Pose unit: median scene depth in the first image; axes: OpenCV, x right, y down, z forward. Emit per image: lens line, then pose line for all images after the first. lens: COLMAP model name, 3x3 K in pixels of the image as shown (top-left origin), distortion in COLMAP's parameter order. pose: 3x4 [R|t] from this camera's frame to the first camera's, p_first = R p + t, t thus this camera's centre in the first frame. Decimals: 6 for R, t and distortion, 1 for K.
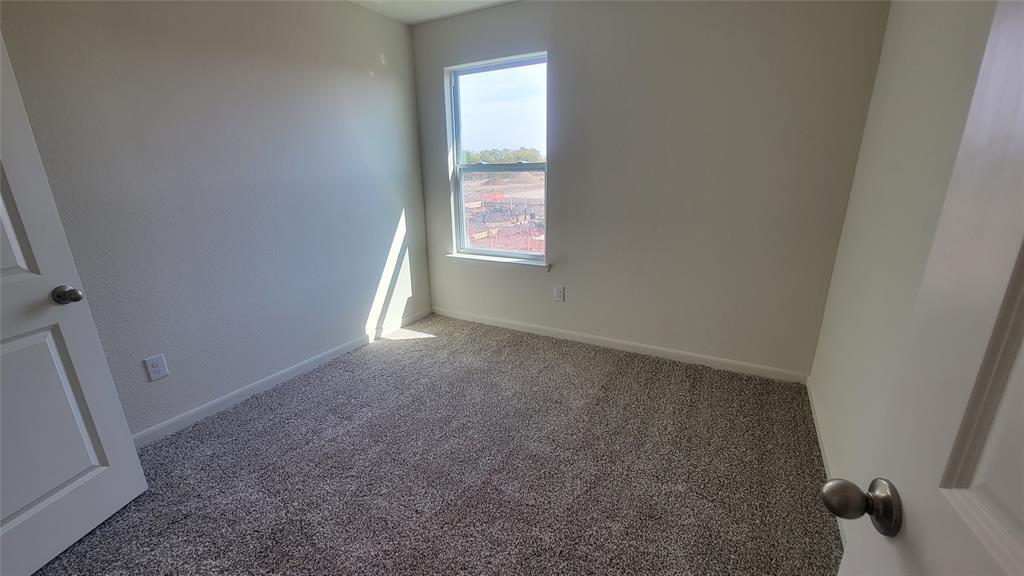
lens RADIAL K [[417.7, 0, 508.3], [0, 417.7, 290.6], [0, 0, 1]] dist [-0.002343, -0.000248]
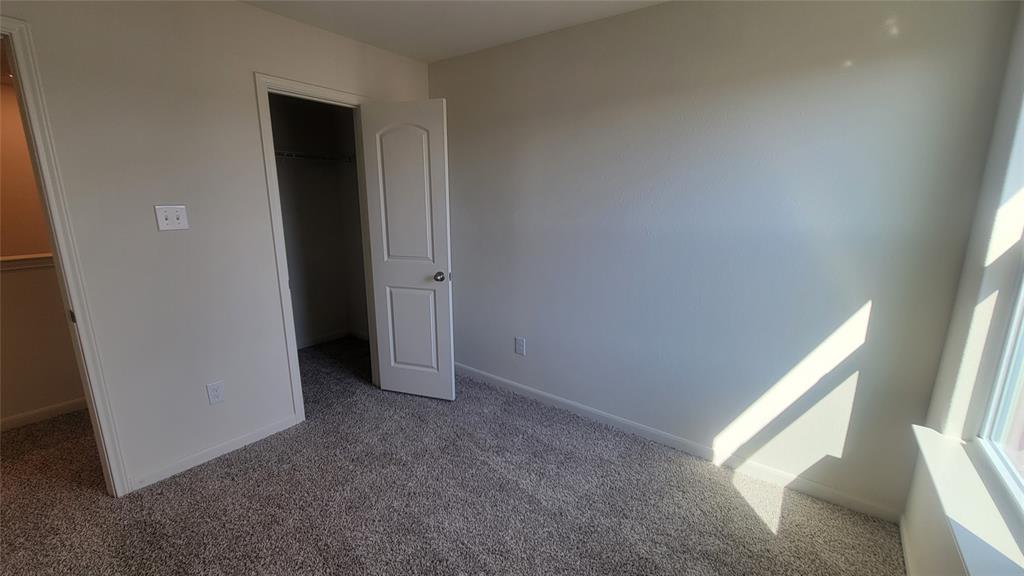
lens RADIAL K [[408.8, 0, 511.1], [0, 408.8, 276.7], [0, 0, 1]] dist [-0.001174, -0.000142]
pose [[-0.141486, 0.174000, -0.974528, 0.328819], [-0.285345, 0.935481, 0.208456, -0.212241], [0.947924, 0.307570, -0.082708, 0.648544]]
